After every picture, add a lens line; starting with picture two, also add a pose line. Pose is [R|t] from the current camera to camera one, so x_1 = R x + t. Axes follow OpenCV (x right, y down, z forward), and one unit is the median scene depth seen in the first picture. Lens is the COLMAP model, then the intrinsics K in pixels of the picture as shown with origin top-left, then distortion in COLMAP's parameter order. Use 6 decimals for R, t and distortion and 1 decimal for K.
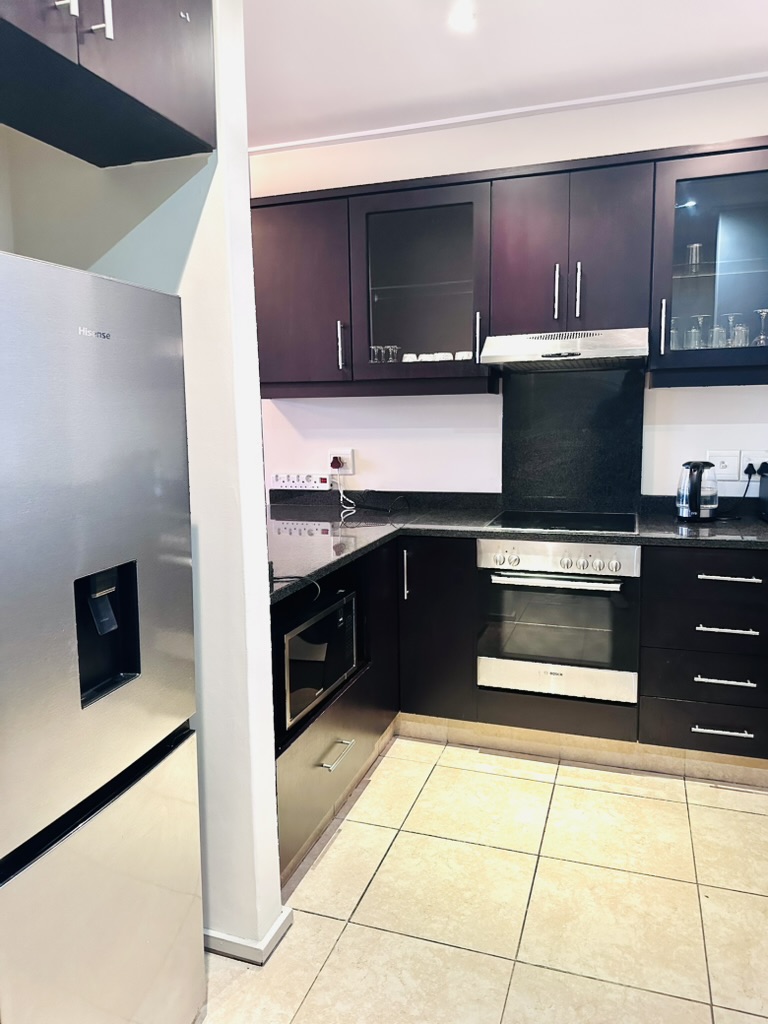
lens RADIAL K [[726.9, 0, 385.0], [0, 726.9, 509.4], [0, 0, 1]] dist [0.011834, -0.013272]
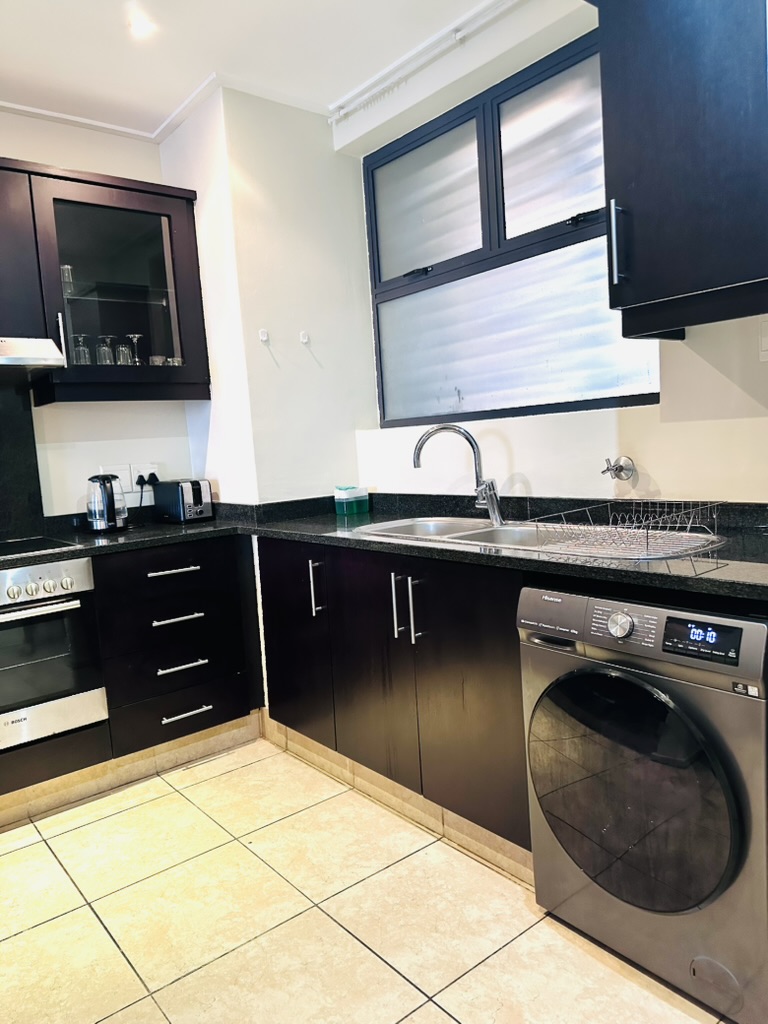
lens RADIAL K [[726.9, 0, 385.9], [0, 726.9, 512.9], [0, 0, 1]] dist [0.011834, -0.013272]
pose [[0.531167, -0.104622, 0.840783, -0.250144], [0.170167, 0.985300, 0.015102, 0.042973], [-0.830003, 0.135052, 0.541162, 0.124604]]
